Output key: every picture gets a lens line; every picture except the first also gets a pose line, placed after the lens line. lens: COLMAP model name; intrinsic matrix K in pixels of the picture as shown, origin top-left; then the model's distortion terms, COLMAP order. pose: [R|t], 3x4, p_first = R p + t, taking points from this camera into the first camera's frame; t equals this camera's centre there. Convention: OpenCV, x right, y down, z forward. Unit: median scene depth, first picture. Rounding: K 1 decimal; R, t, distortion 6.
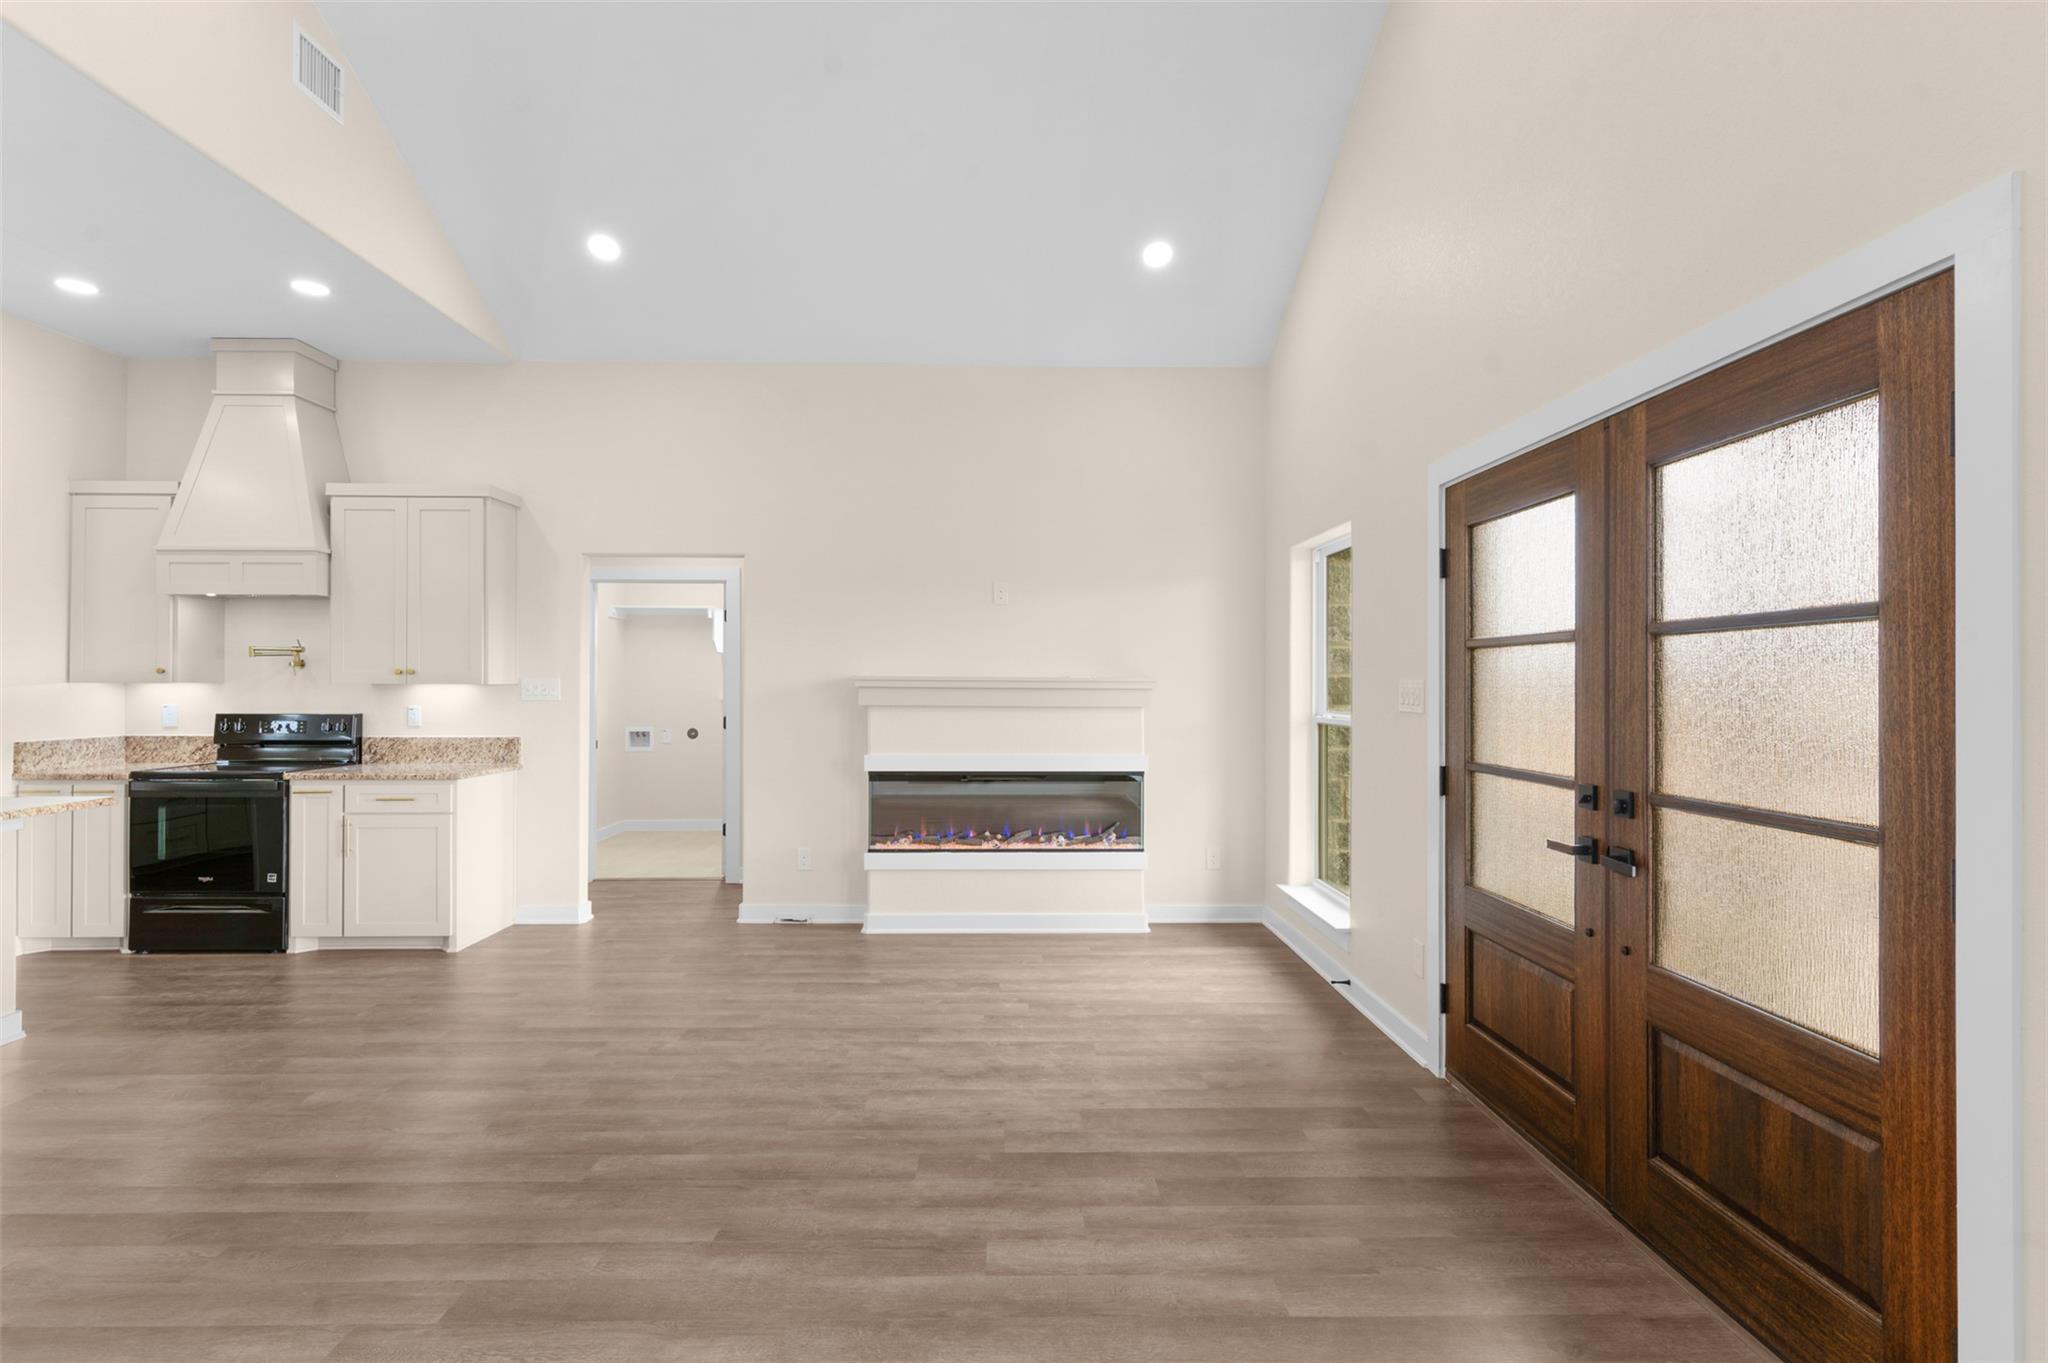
lens RADIAL K [[995.8, 0, 1022.2], [0, 995.8, 677.9], [0, 0, 1]] dist [0.004576, -0.000656]
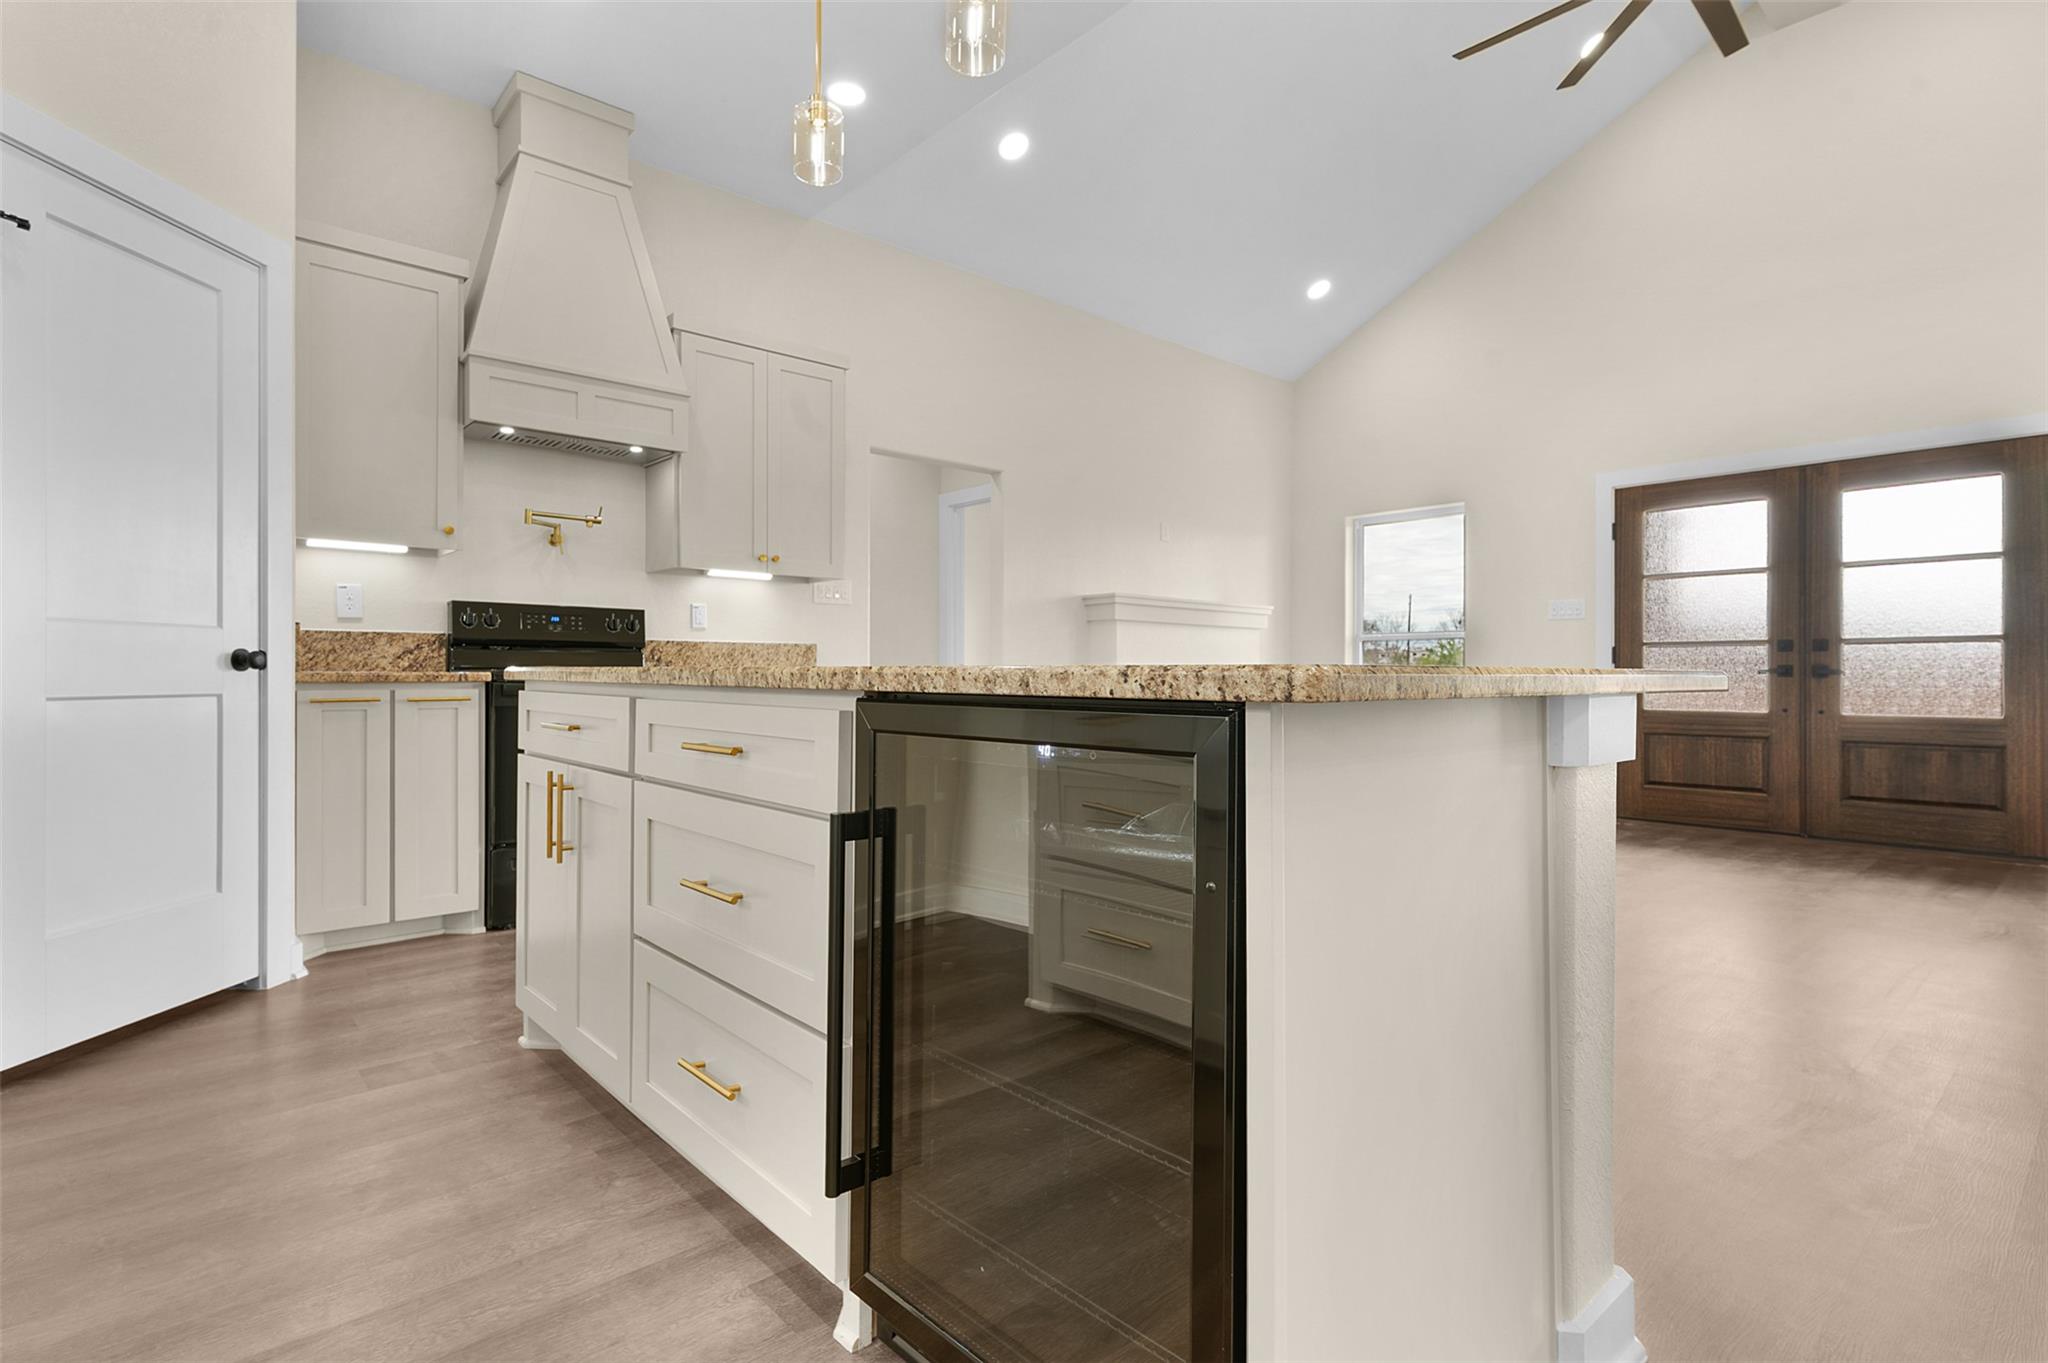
lens RADIAL K [[995.8, 0, 1017.0], [0, 995.8, 673.0], [0, 0, 1]] dist [0.004576, -0.000656]
pose [[0.761801, 0.000434, 0.647811, -1.052022], [-0.003188, 0.999990, 0.003079, 0.091478], [-0.647803, -0.004411, 0.761795, 0.233158]]
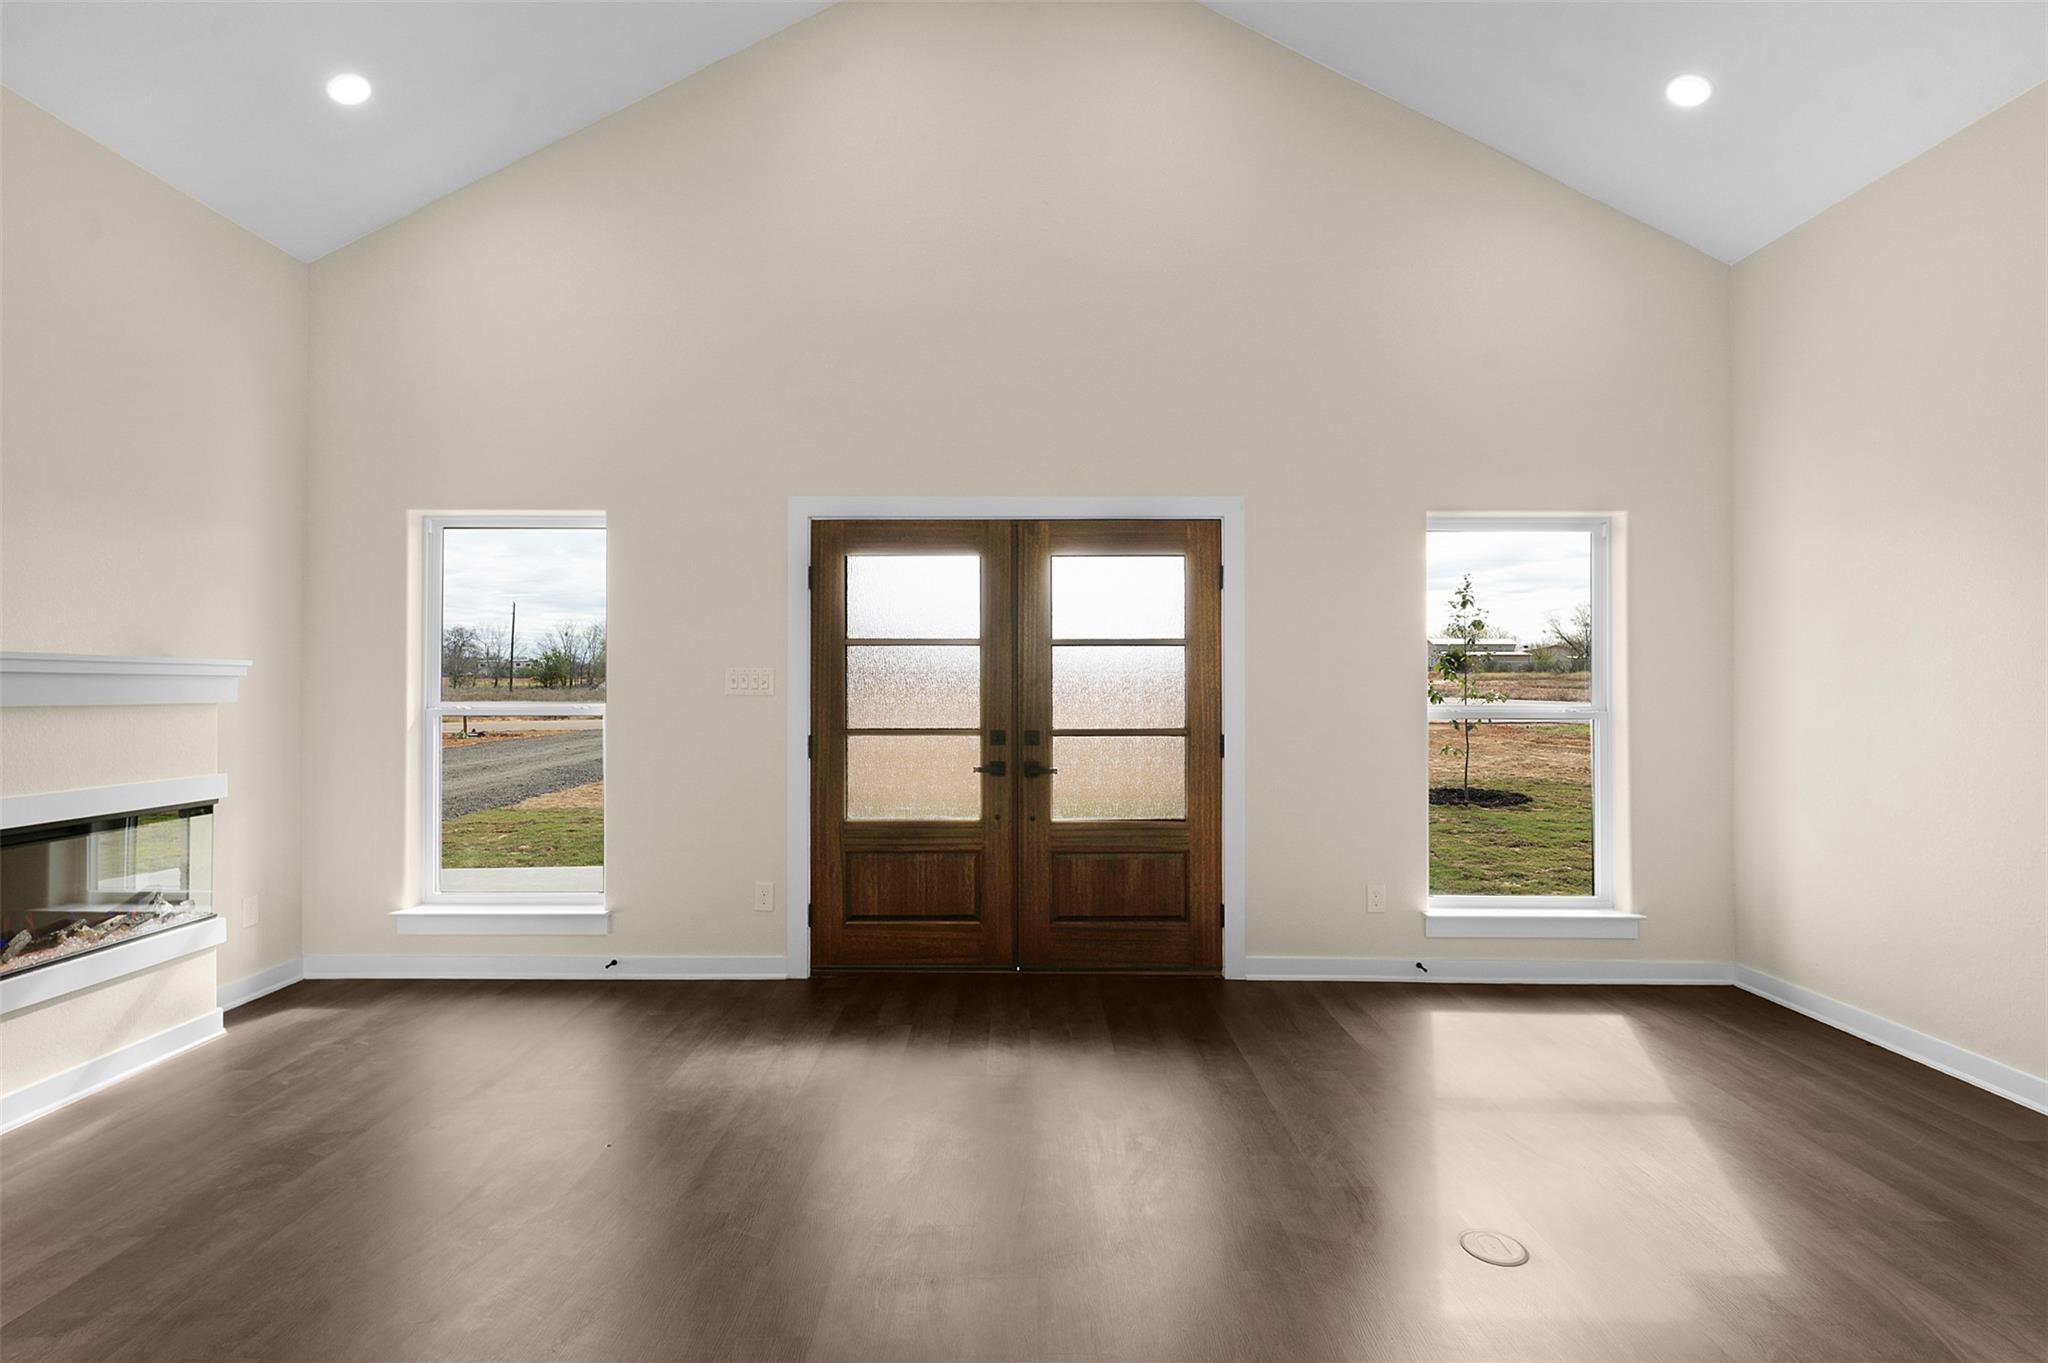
lens RADIAL K [[995.8, 0, 1012.6], [0, 995.8, 674.4], [0, 0, 1]] dist [0.004576, -0.000656]
pose [[0.031395, 0.005880, 0.999490, -0.591397], [-0.005253, 0.999970, -0.005718, 0.010924], [-0.999493, -0.005071, 0.031425, 0.480560]]
